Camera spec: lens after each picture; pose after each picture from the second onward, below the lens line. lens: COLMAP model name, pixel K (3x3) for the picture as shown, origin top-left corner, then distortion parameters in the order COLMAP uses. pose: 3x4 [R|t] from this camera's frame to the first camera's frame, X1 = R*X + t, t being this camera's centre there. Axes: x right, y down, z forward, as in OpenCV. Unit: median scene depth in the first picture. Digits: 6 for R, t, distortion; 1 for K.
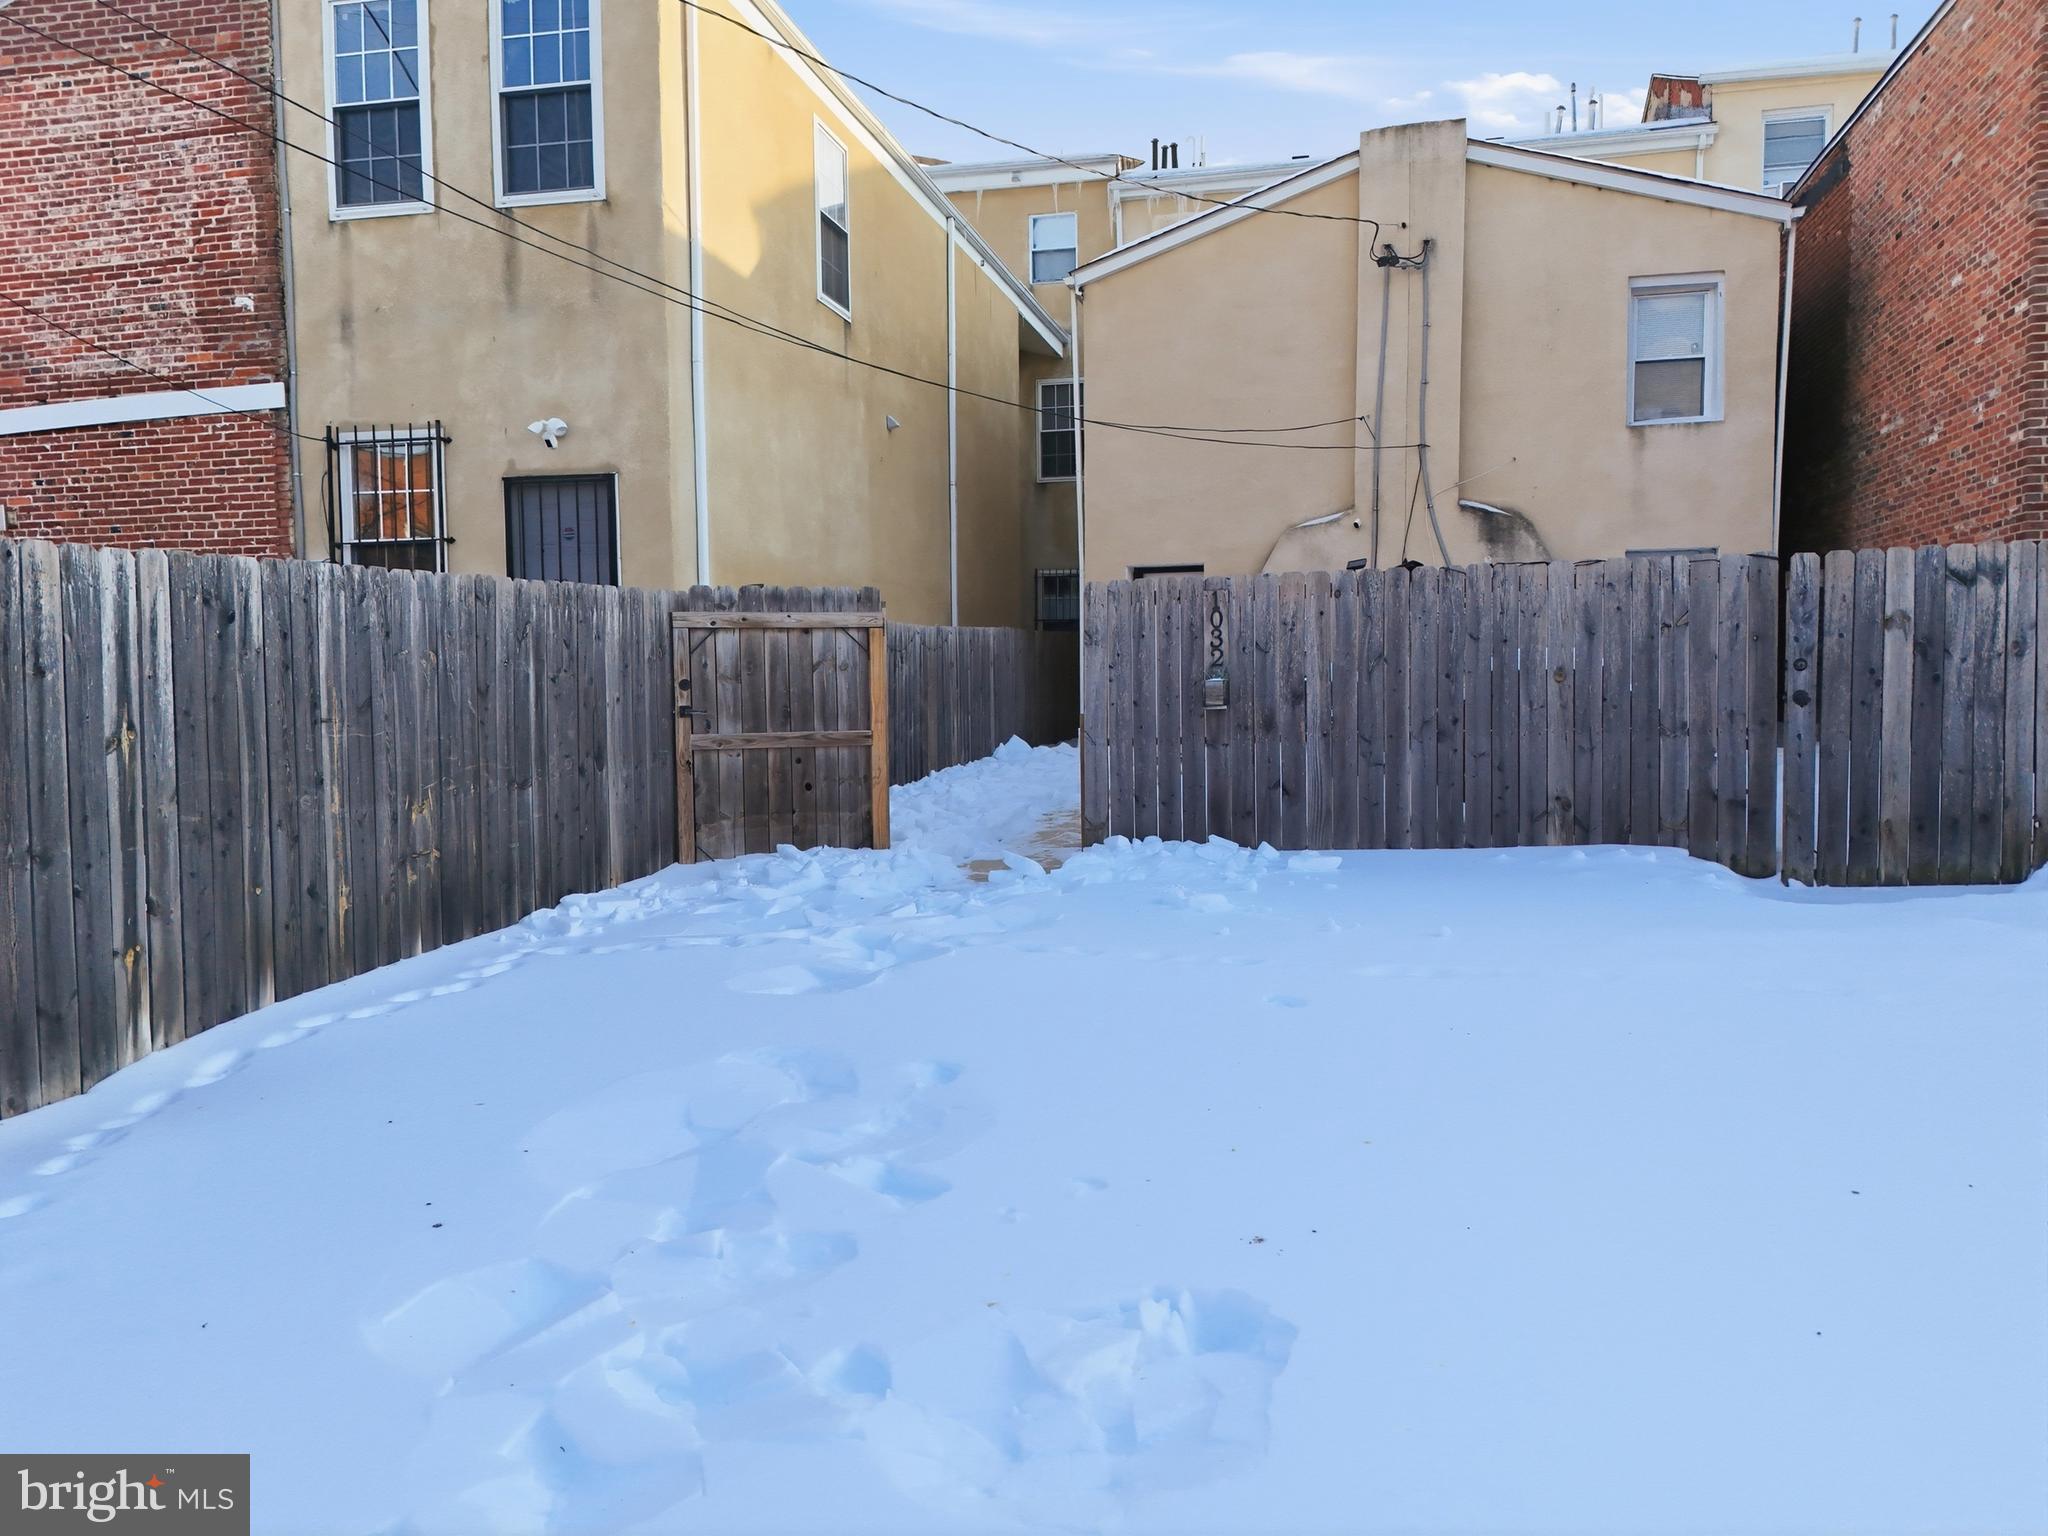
lens RADIAL K [[1495.9, 0, 1024.0], [0, 1495.9, 768.0], [0, 0, 1]] dist [0.033609, -0.003598]
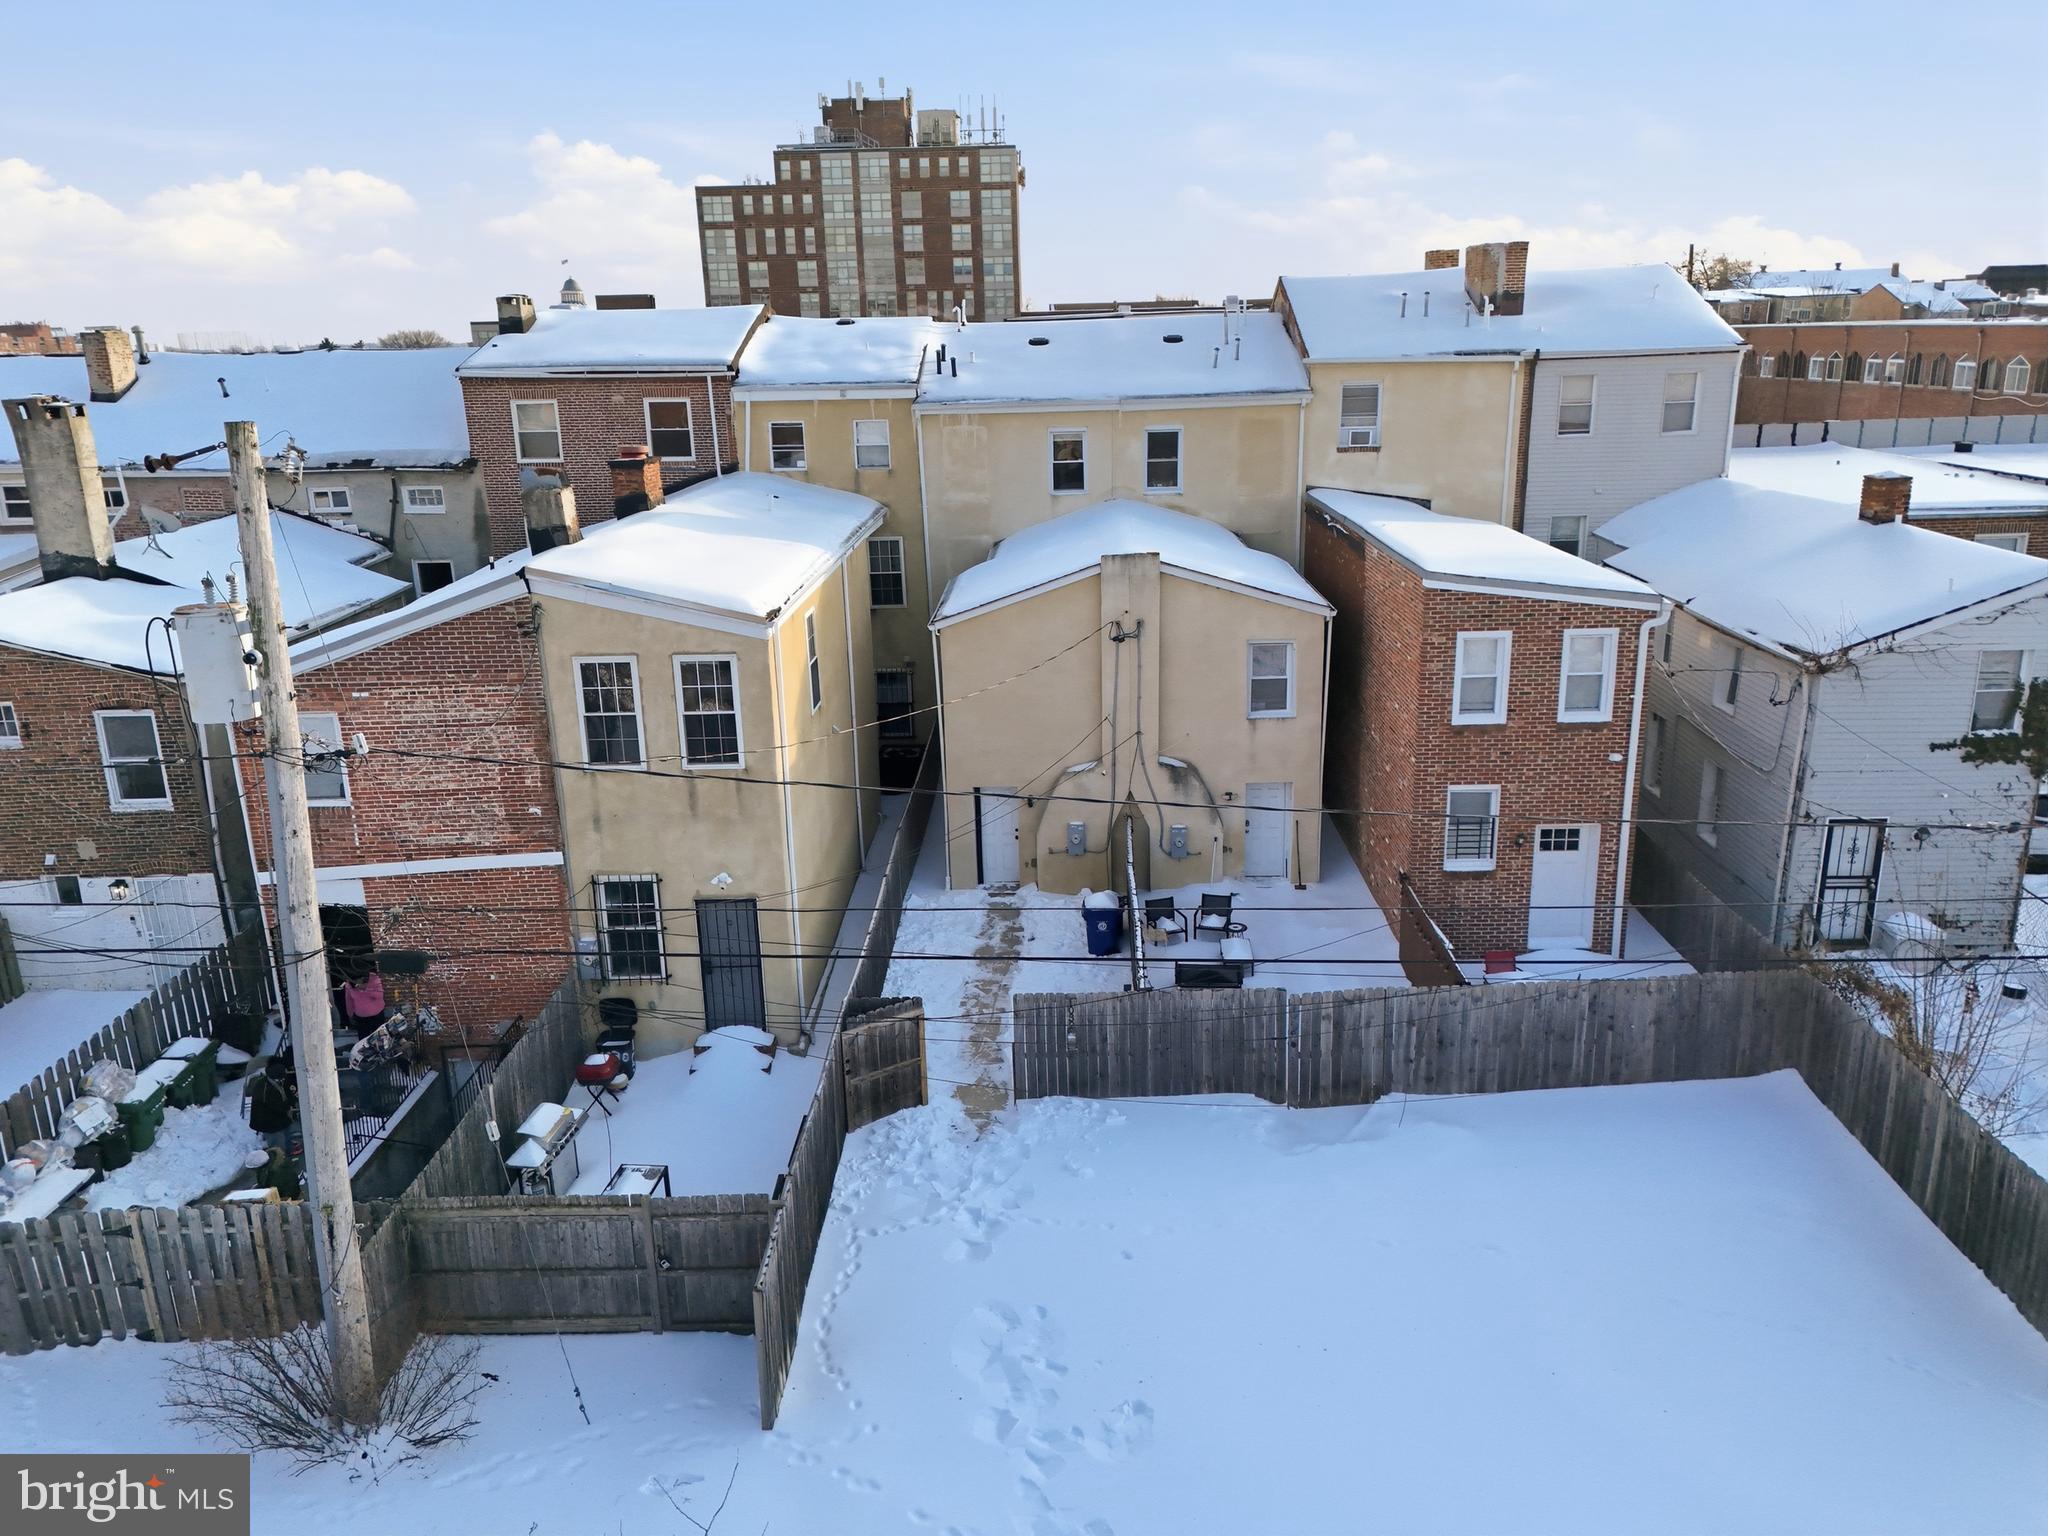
lens RADIAL K [[1451.3, 0, 1031.7], [0, 1451.3, 761.6], [0, 0, 1]] dist [0.074196, -0.074191]
pose [[0.977378, -0.071682, 0.198984, -0.274593], [0.028777, 0.977137, 0.210655, -0.735619], [-0.209535, -0.200163, 0.957094, -0.846258]]
